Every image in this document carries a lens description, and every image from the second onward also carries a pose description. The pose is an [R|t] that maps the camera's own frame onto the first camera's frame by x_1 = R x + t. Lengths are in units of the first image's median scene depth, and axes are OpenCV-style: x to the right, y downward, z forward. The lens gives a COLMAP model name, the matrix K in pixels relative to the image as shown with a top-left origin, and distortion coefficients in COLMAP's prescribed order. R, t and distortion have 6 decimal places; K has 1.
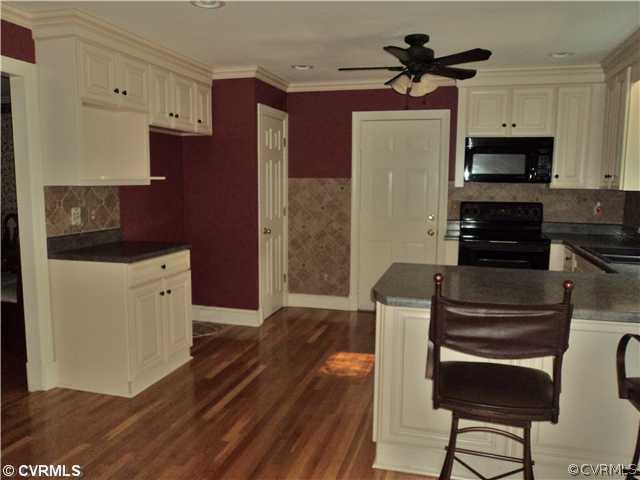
lens RADIAL K [[507.3, 0, 320.0], [0, 507.3, 241.8], [0, 0, 1]] dist [-0.034948, 0.014037]
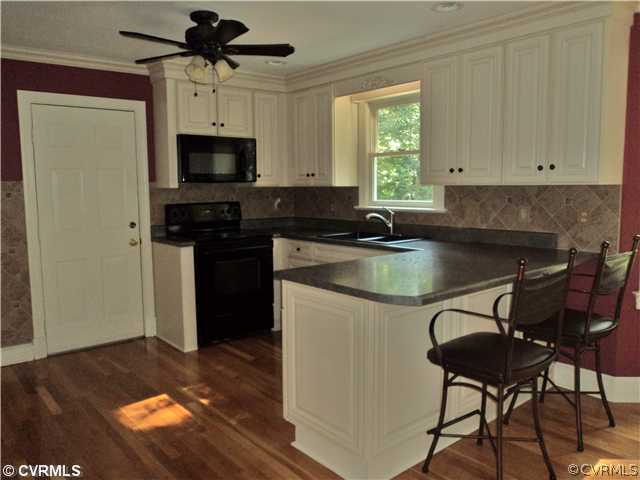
lens RADIAL K [[507.3, 0, 319.8], [0, 507.3, 238.0], [0, 0, 1]] dist [-0.034948, 0.014037]
pose [[0.559710, -0.101801, 0.822412, -0.359279], [0.114539, 0.992404, 0.044891, -0.031730], [-0.820735, 0.069073, 0.567119, 0.290458]]
